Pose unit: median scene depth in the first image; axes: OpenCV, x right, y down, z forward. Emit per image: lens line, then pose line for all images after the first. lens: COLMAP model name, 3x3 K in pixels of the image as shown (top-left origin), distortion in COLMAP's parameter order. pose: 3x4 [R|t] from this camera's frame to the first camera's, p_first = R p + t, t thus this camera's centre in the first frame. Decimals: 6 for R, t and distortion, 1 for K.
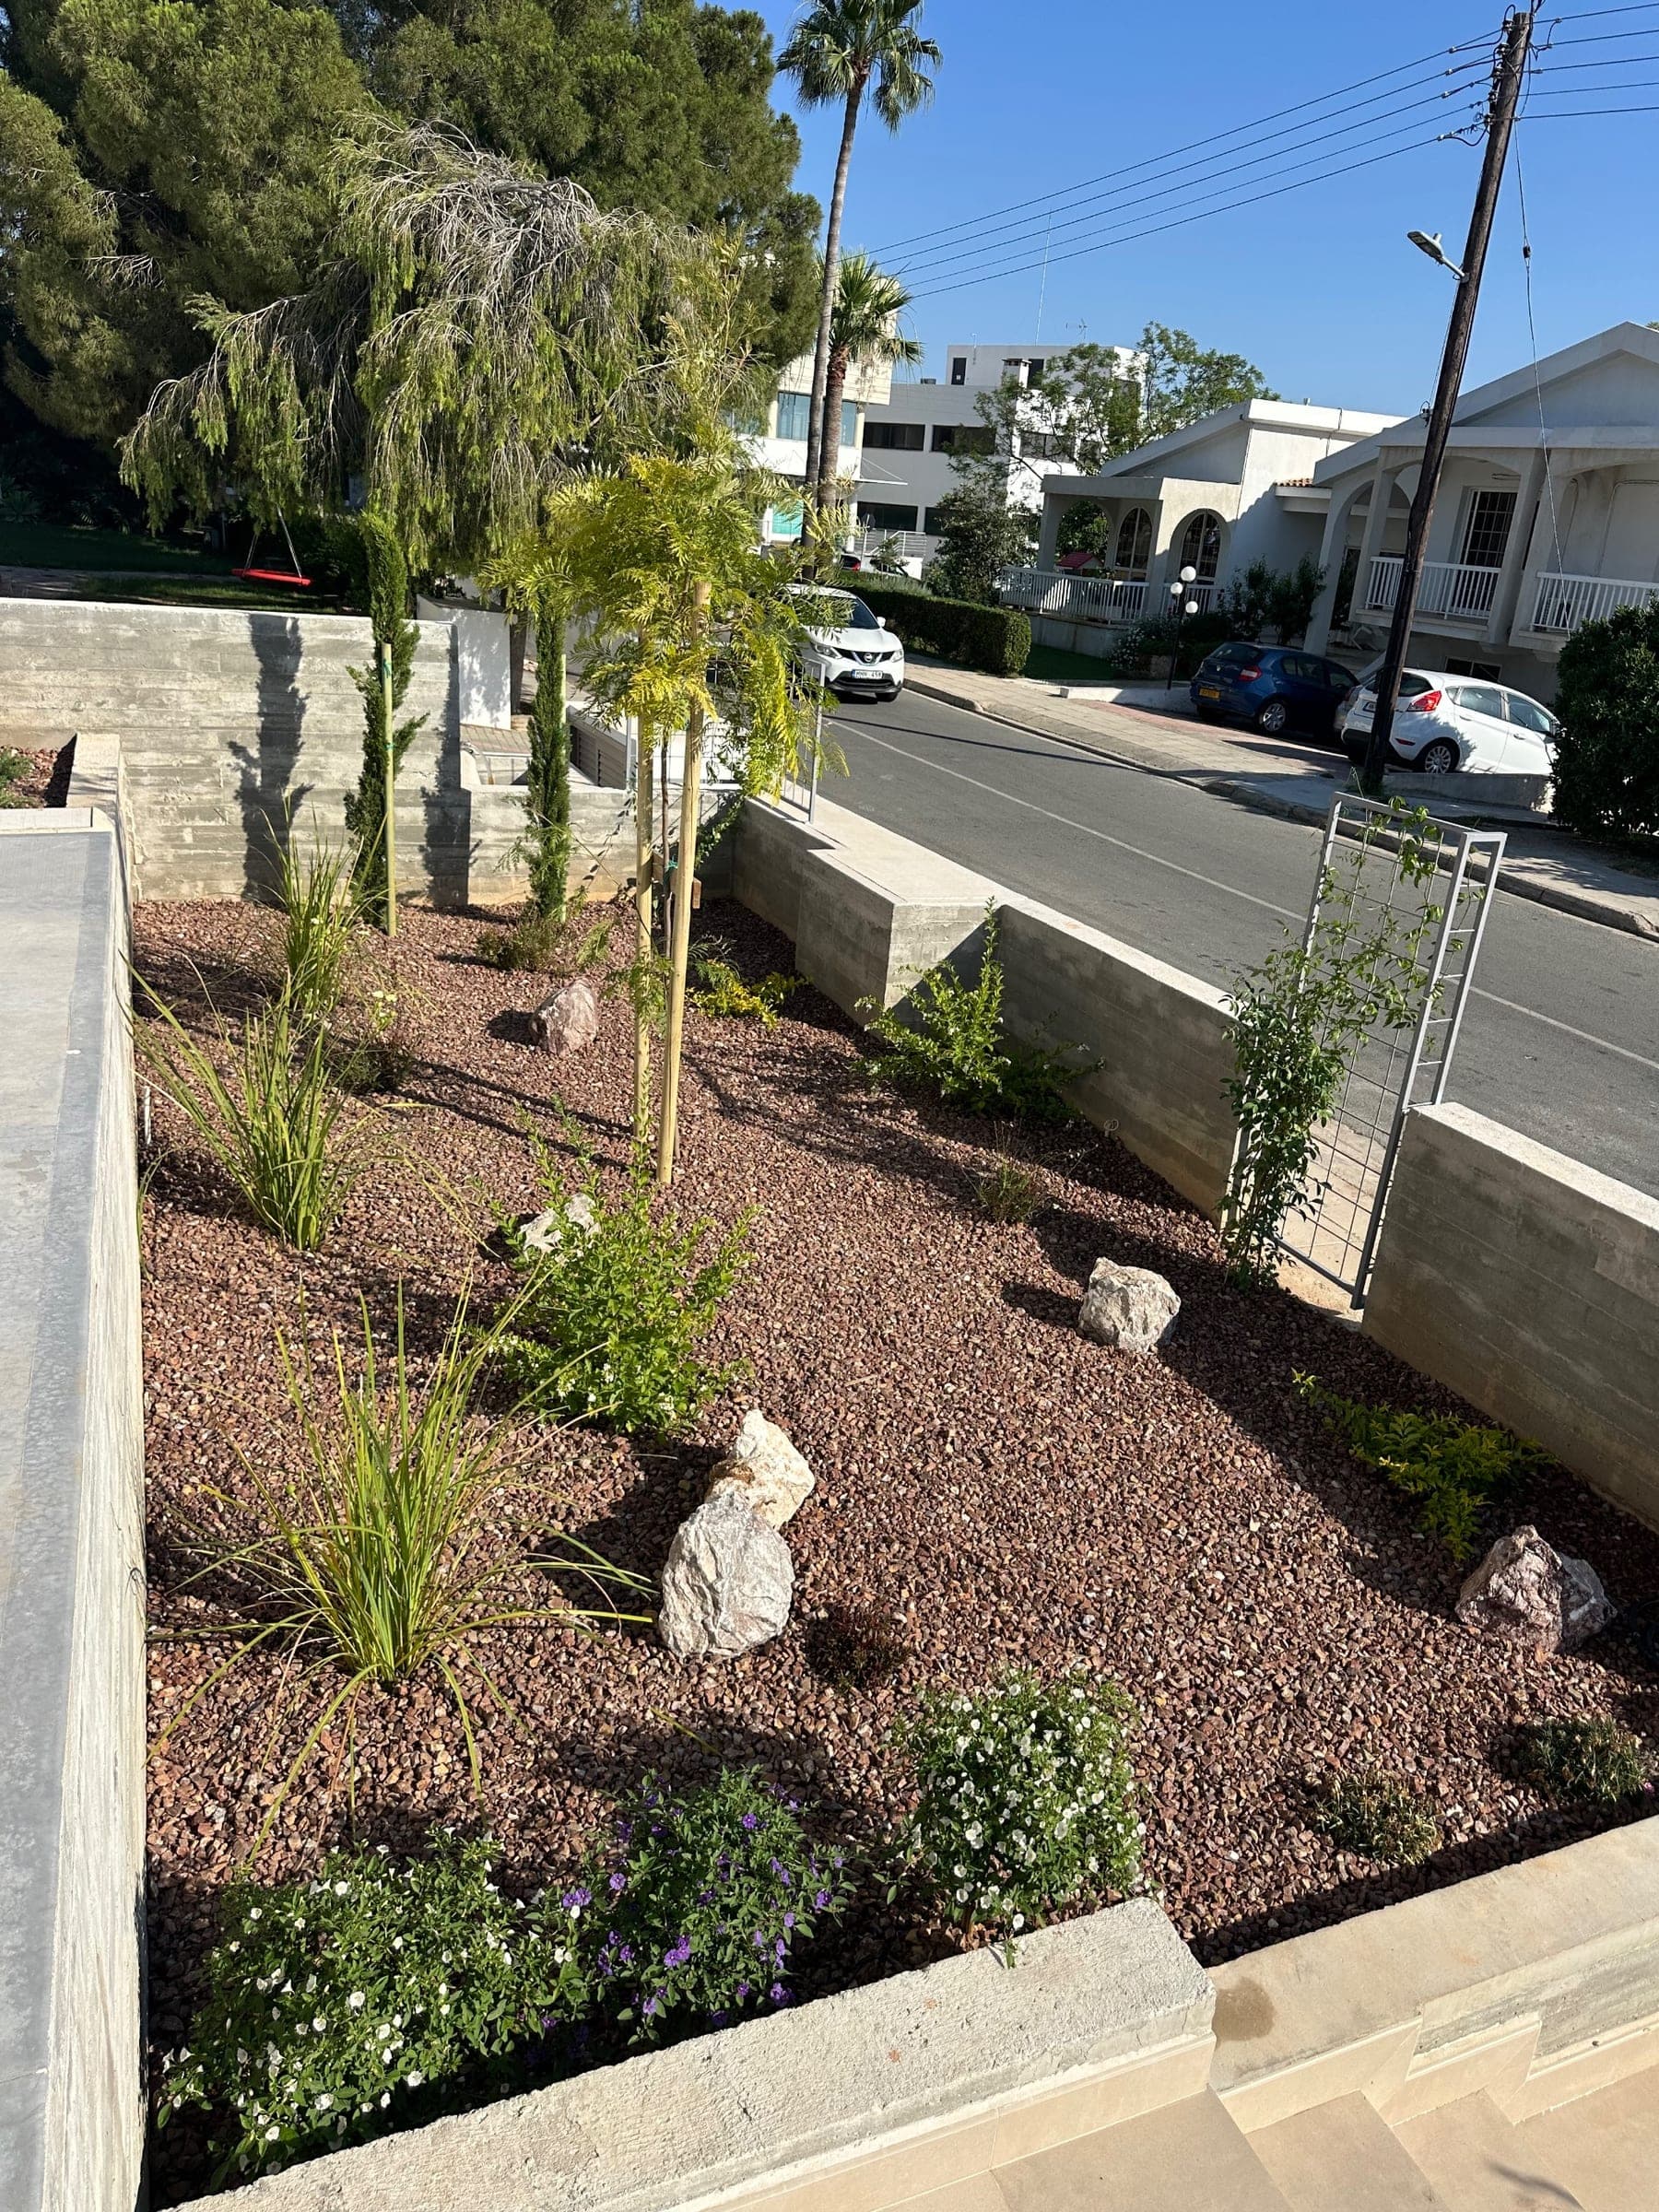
lens RADIAL K [[1554.3, 0, 827.7], [0, 1554.3, 1107.9], [0, 0, 1]] dist [-0.011750, 0.001893]
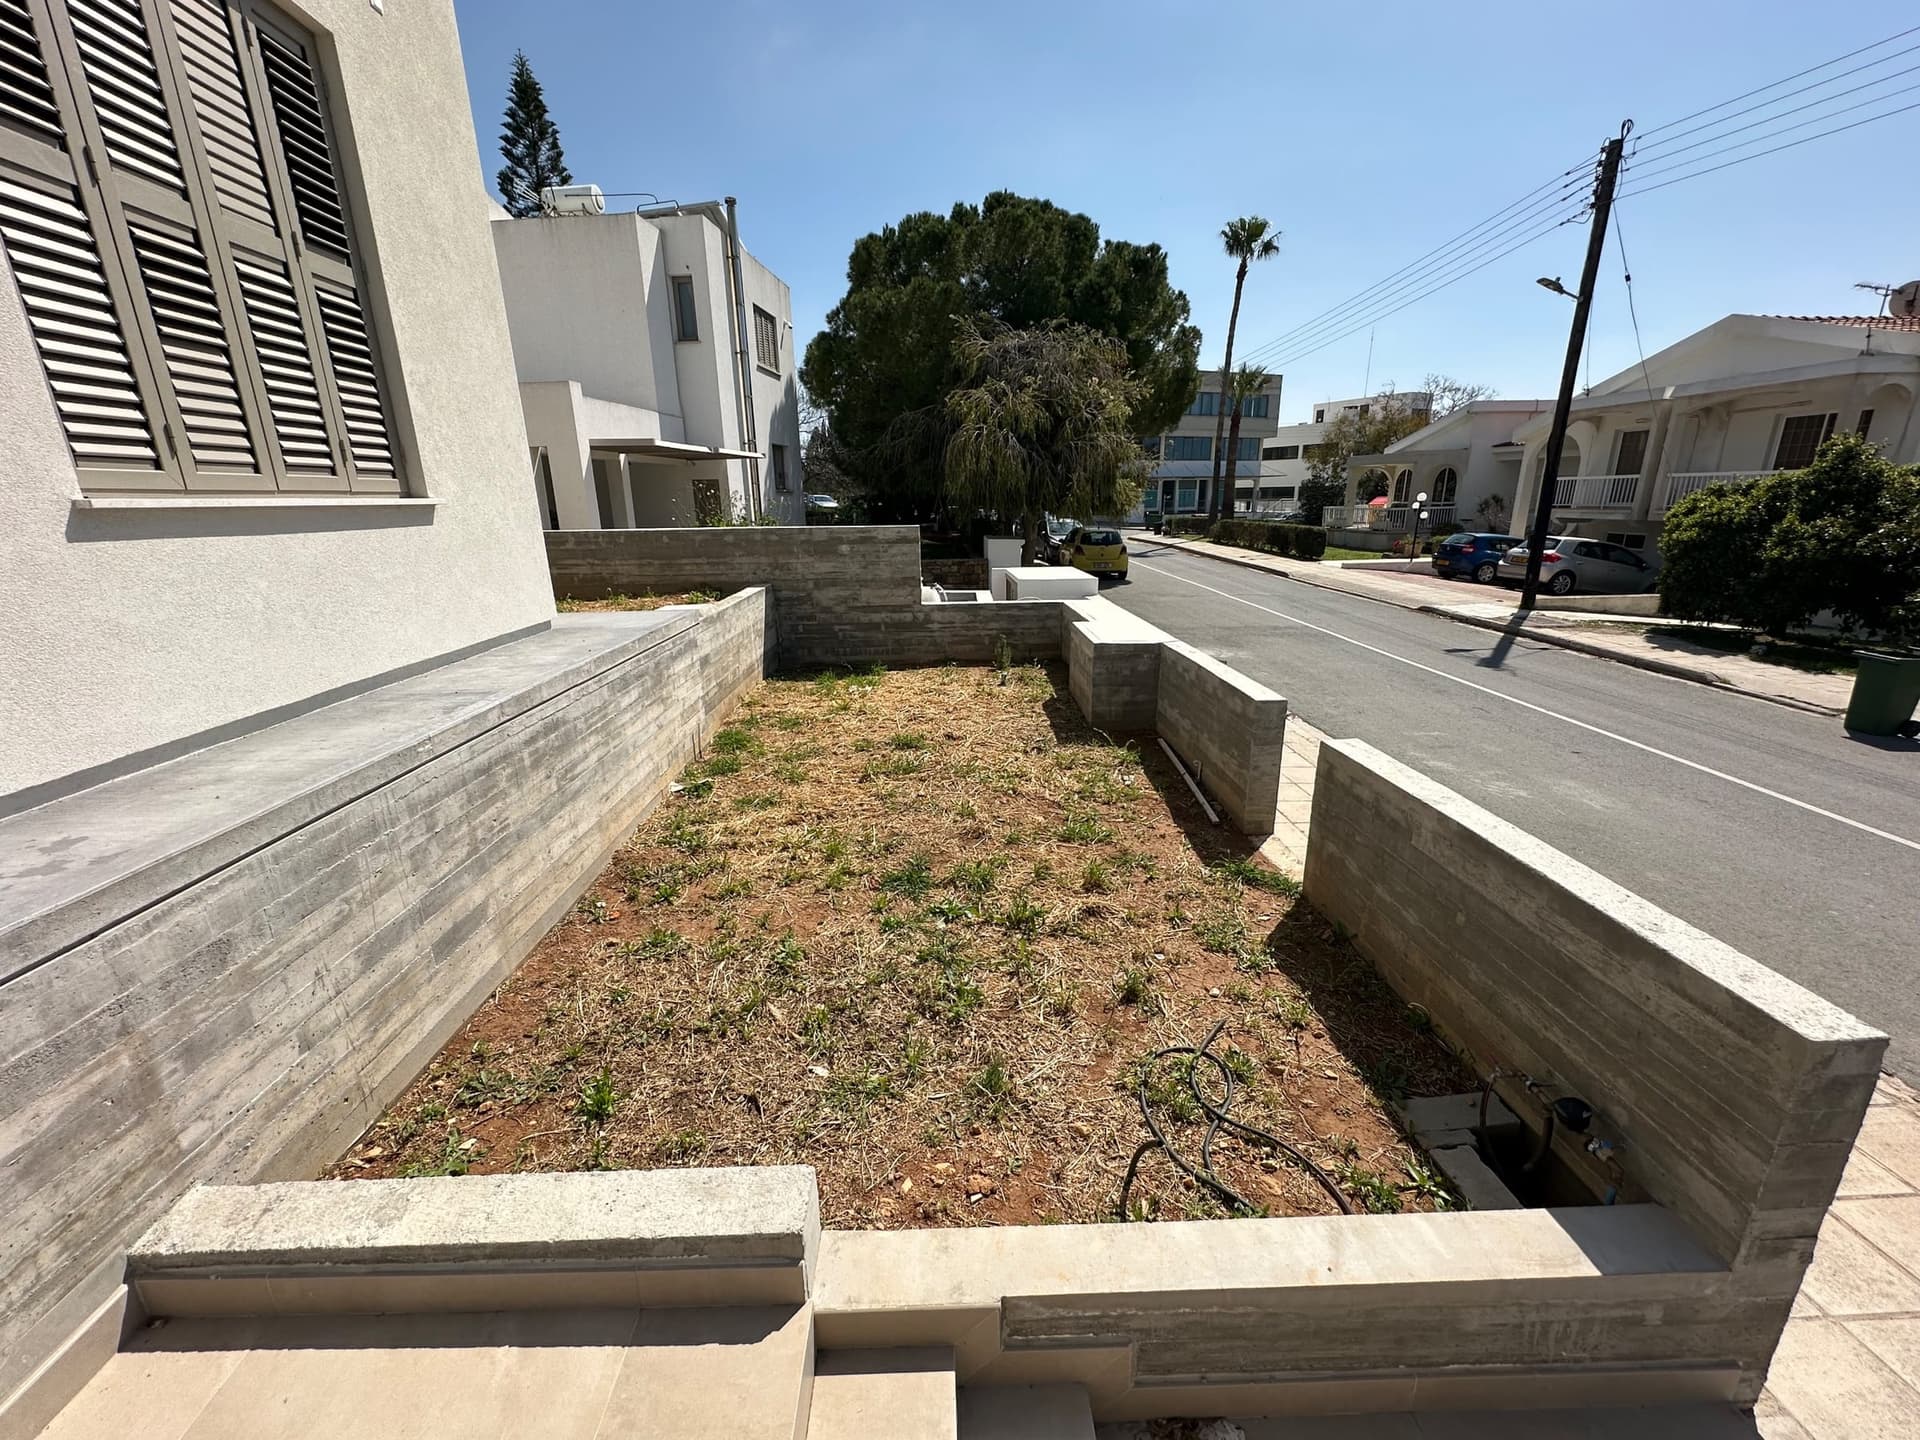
lens RADIAL K [[758.9, 0, 959.4], [0, 758.9, 722.3], [0, 0, 1]] dist [-0.001770, -0.000727]
pose [[0.931751, 0.012494, -0.362883, 0.094910], [-0.046851, 0.995190, -0.086034, 0.019424], [0.360062, 0.097164, 0.927855, 0.049493]]
